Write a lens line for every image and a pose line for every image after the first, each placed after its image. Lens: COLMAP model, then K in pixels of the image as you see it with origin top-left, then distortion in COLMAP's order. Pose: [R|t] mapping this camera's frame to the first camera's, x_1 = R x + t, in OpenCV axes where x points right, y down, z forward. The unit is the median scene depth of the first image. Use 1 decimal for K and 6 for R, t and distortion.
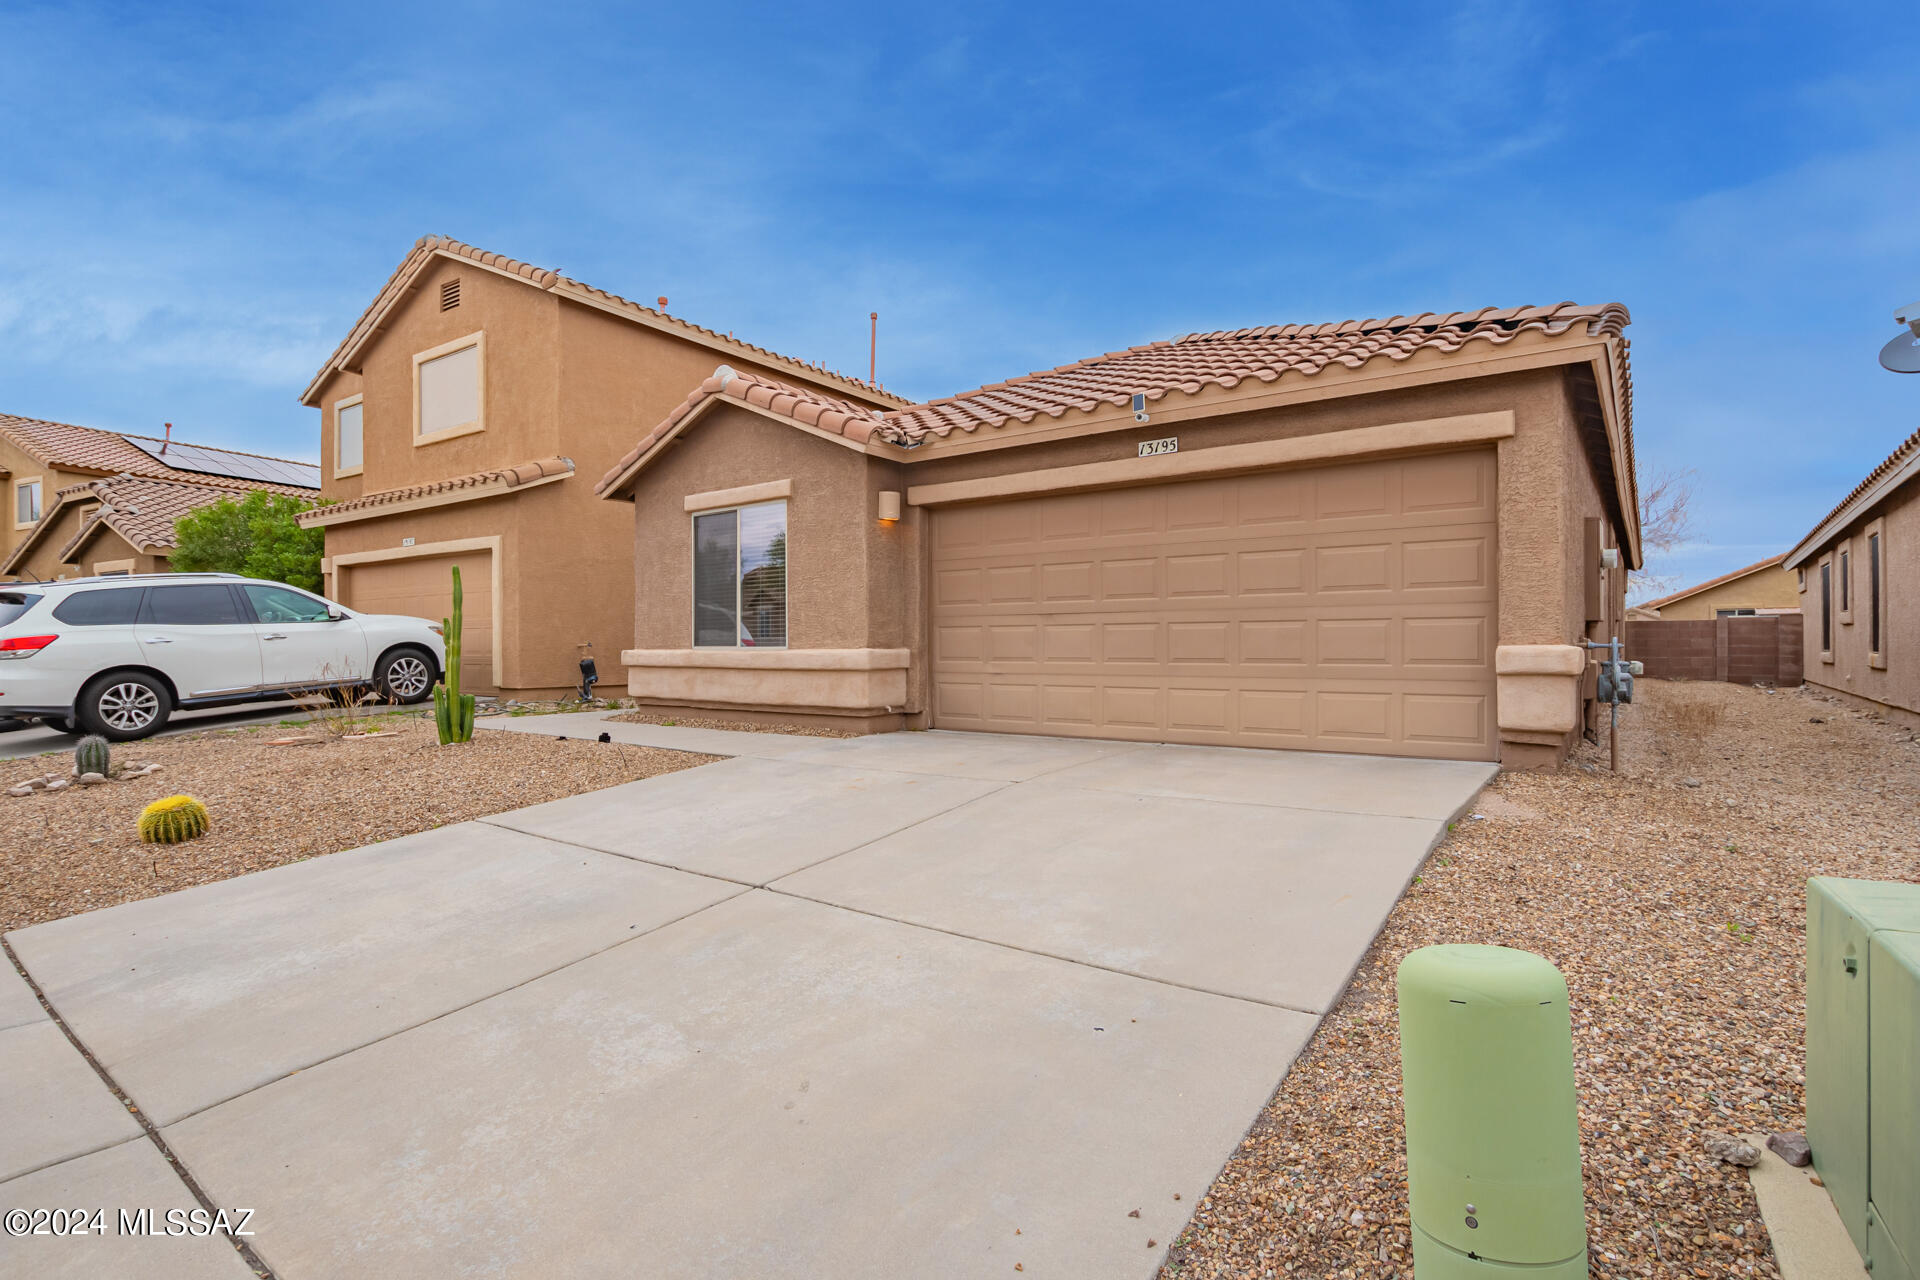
lens RADIAL K [[938.8, 0, 960.0], [0, 938.8, 640.0], [0, 0, 1]] dist [-0.017509, -0.000149]
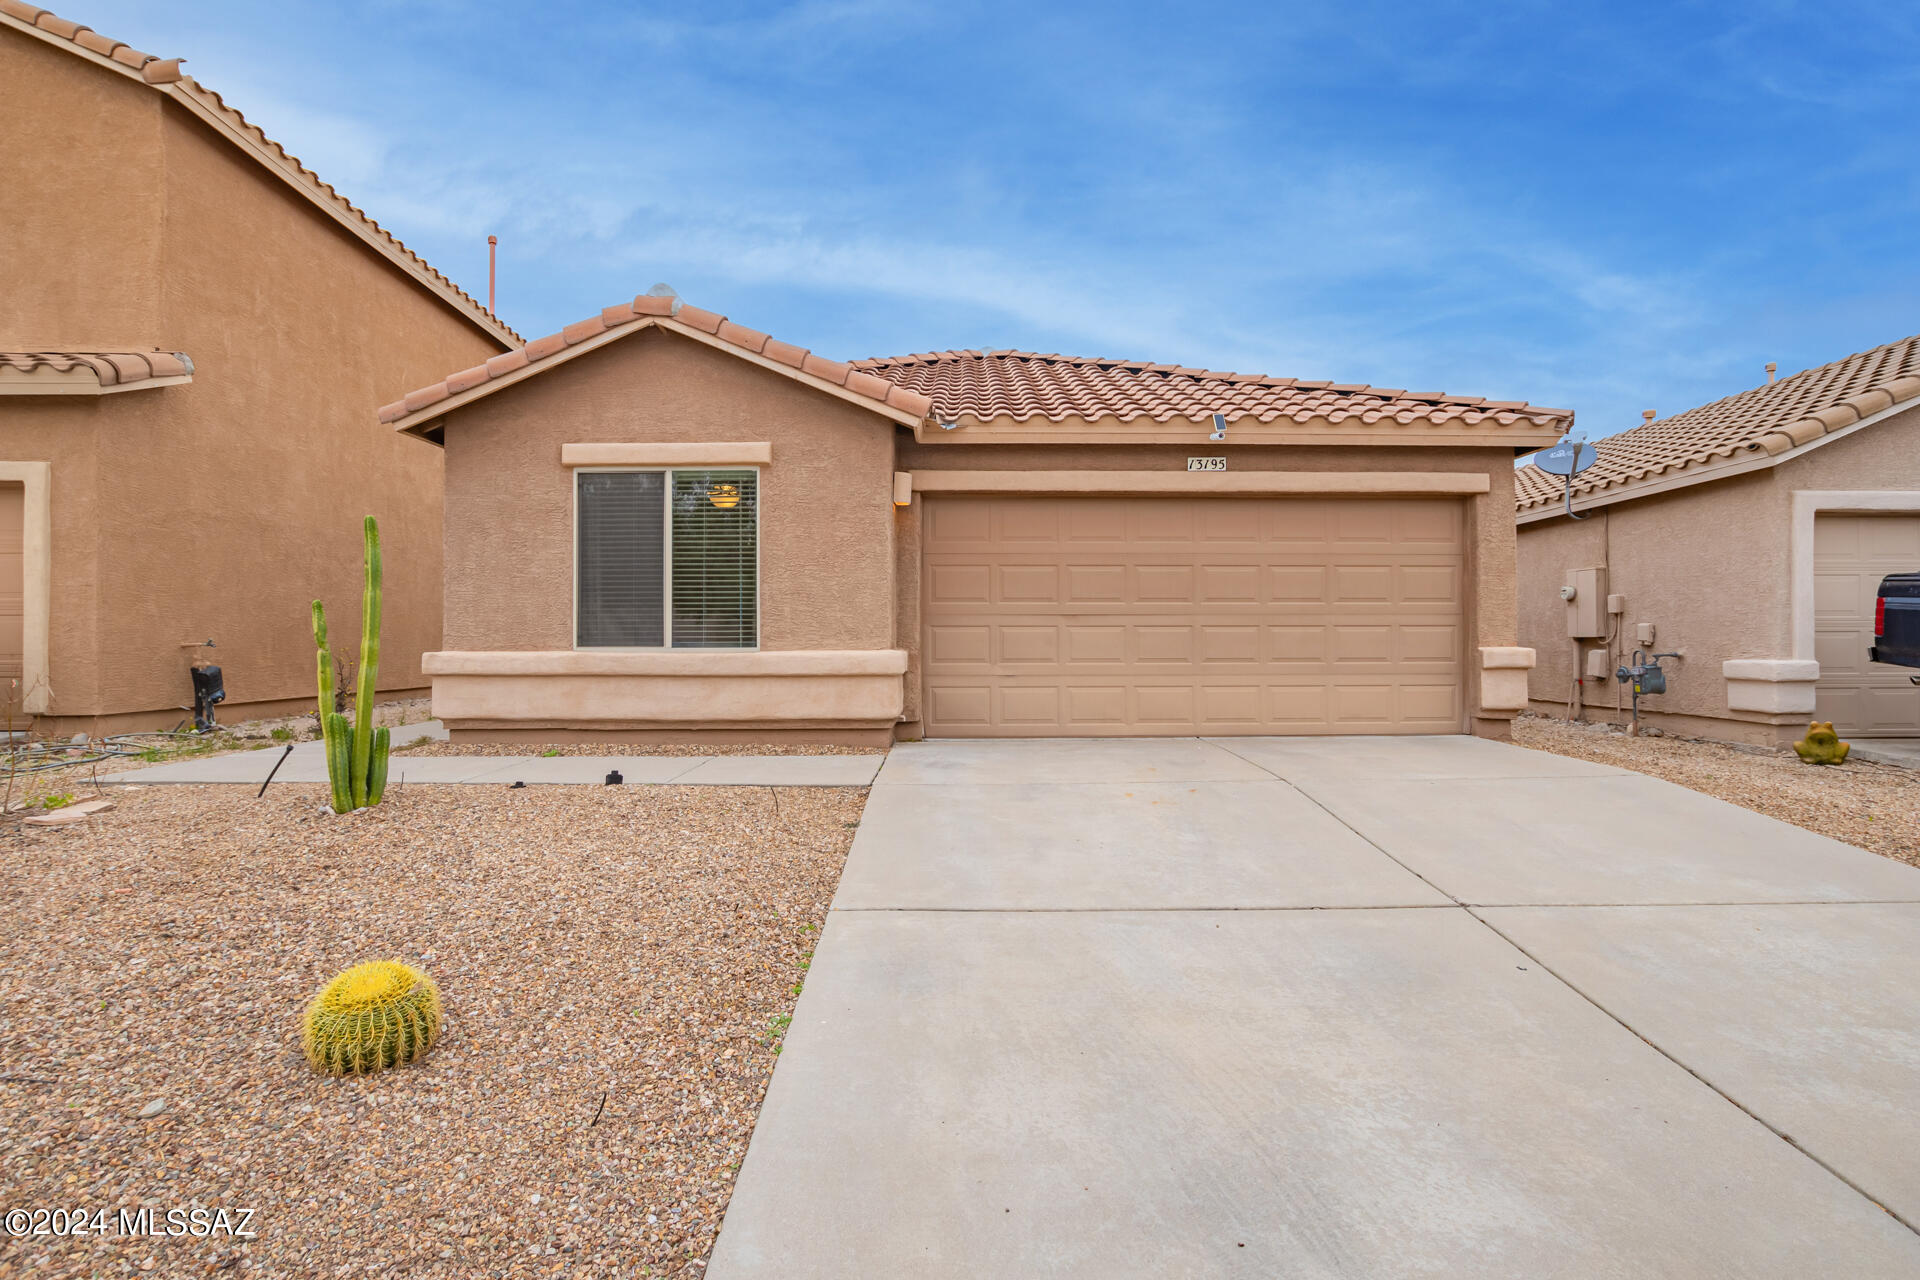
lens RADIAL K [[903.1, 0, 960.0], [0, 903.1, 640.0], [0, 0, 1]] dist [-0.022071, -0.000060]
pose [[0.797595, 0.003502, 0.603183, -0.542158], [-0.005119, 0.999986, 0.000963, -0.001324], [-0.603172, -0.003856, 0.797602, 0.285427]]
